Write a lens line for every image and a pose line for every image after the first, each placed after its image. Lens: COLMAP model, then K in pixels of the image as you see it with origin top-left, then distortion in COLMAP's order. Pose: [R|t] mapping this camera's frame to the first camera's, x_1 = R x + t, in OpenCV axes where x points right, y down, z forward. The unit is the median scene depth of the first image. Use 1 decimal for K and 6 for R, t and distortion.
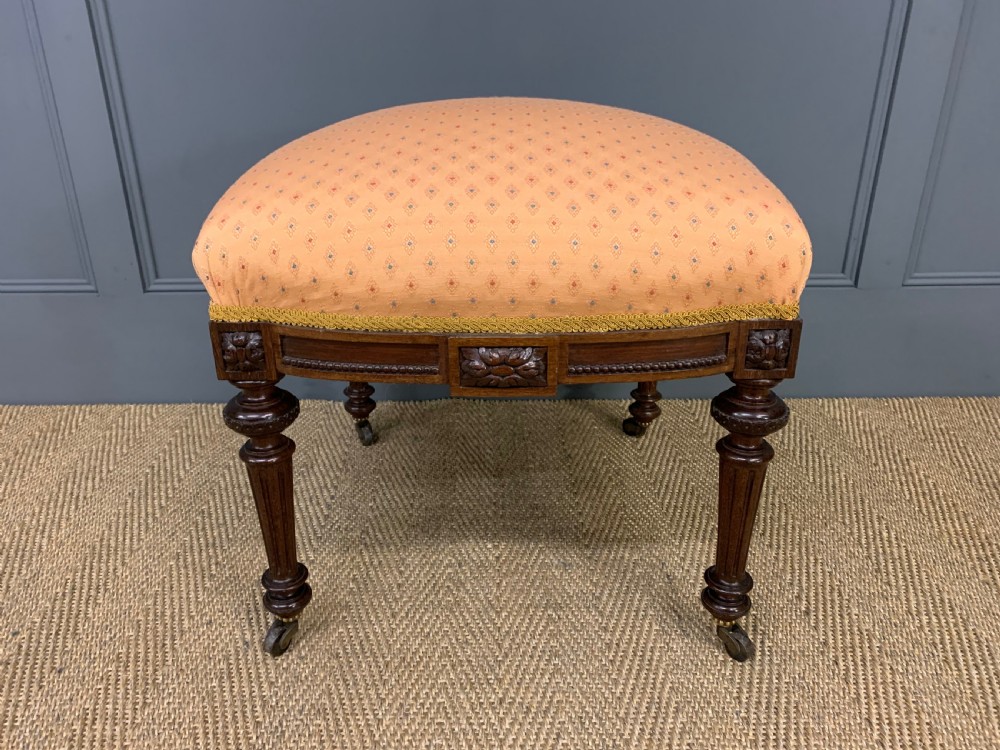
lens RADIAL K [[777.0, 0, 500.0], [0, 777.0, 375.0], [0, 0, 1]] dist [0.005043, 0.008119]
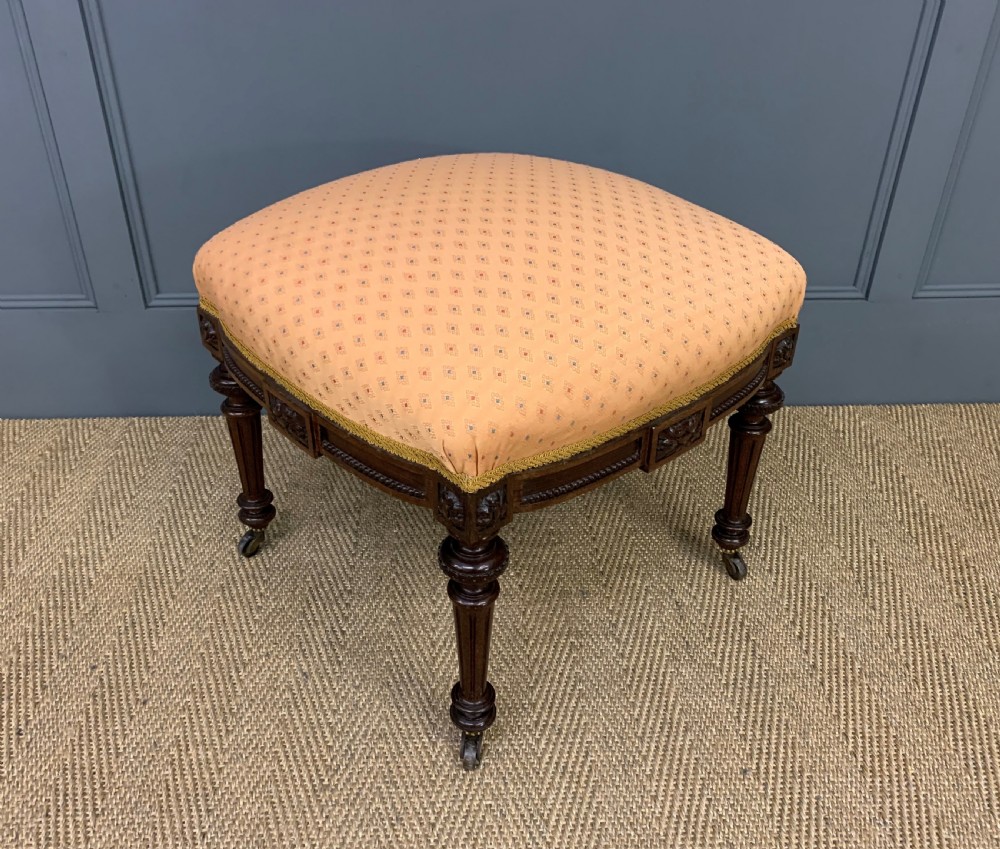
lens RADIAL K [[904.7, 0, 493.1], [0, 904.7, 423.9], [0, 0, 1]] dist [0.006530, 0.002107]
pose [[0.999398, -0.006302, 0.034127, -0.095062], [0.000990, 0.988148, 0.153501, -0.208168], [-0.034690, -0.153375, 0.987559, -0.239033]]
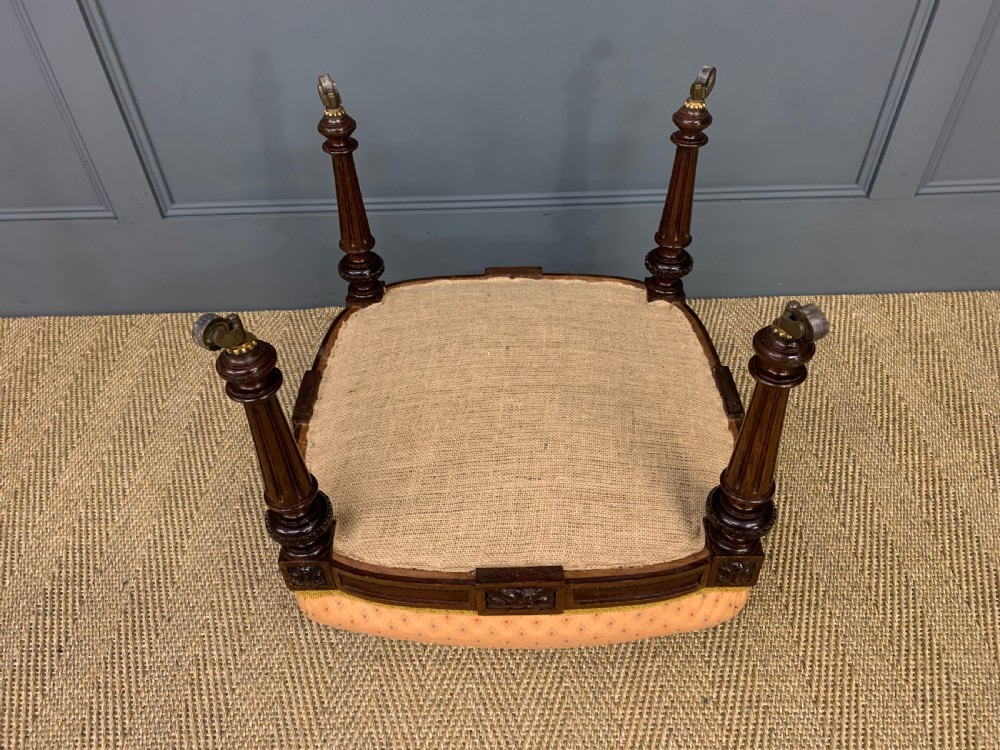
lens RADIAL K [[777.0, 0, 500.0], [0, 777.0, 375.0], [0, 0, 1]] dist [0.005043, 0.008119]
pose [[0.999727, -0.013379, -0.019179, 0.003124], [0.019291, 0.935435, 0.352972, -0.404062], [0.013218, -0.353246, 0.935437, -0.034343]]
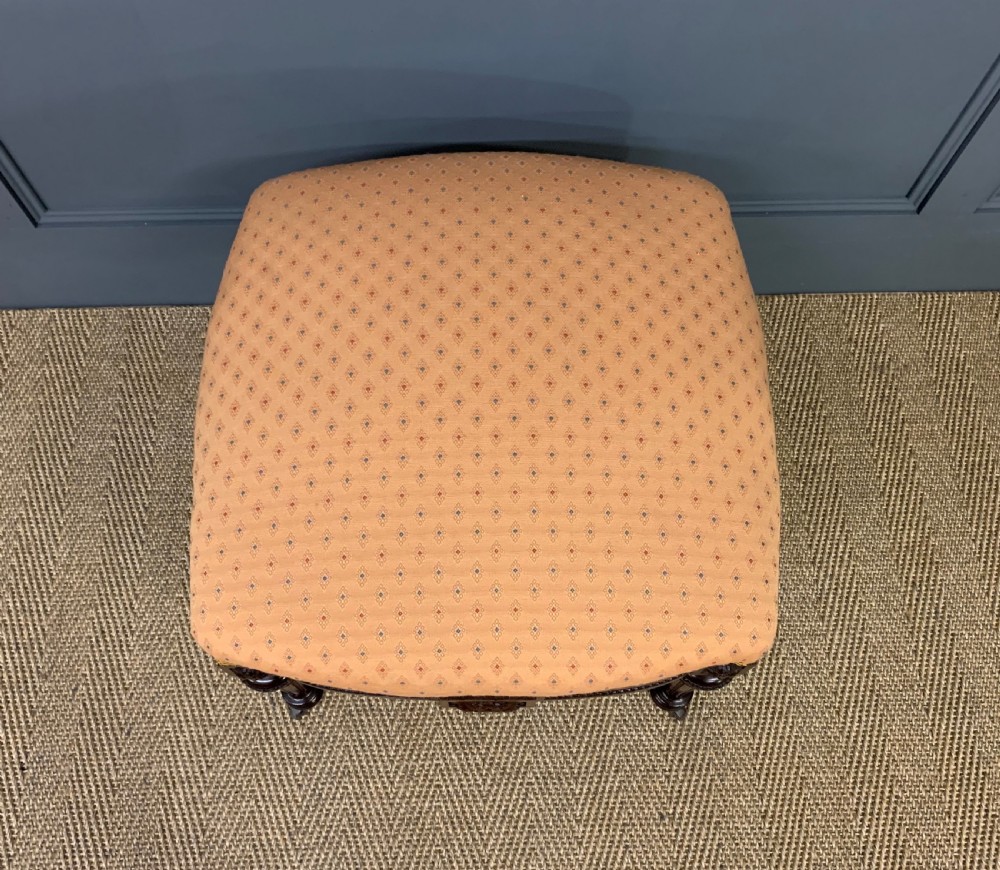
lens RADIAL K [[976.0, 0, 501.2], [0, 976.0, 434.9], [0, 0, 1]] dist [-0.004953, 0.031585]
pose [[0.999652, -0.005230, 0.025837, -0.007684], [-0.013826, 0.730460, 0.682816, -0.978030], [-0.022444, -0.682935, 0.730134, 0.163872]]
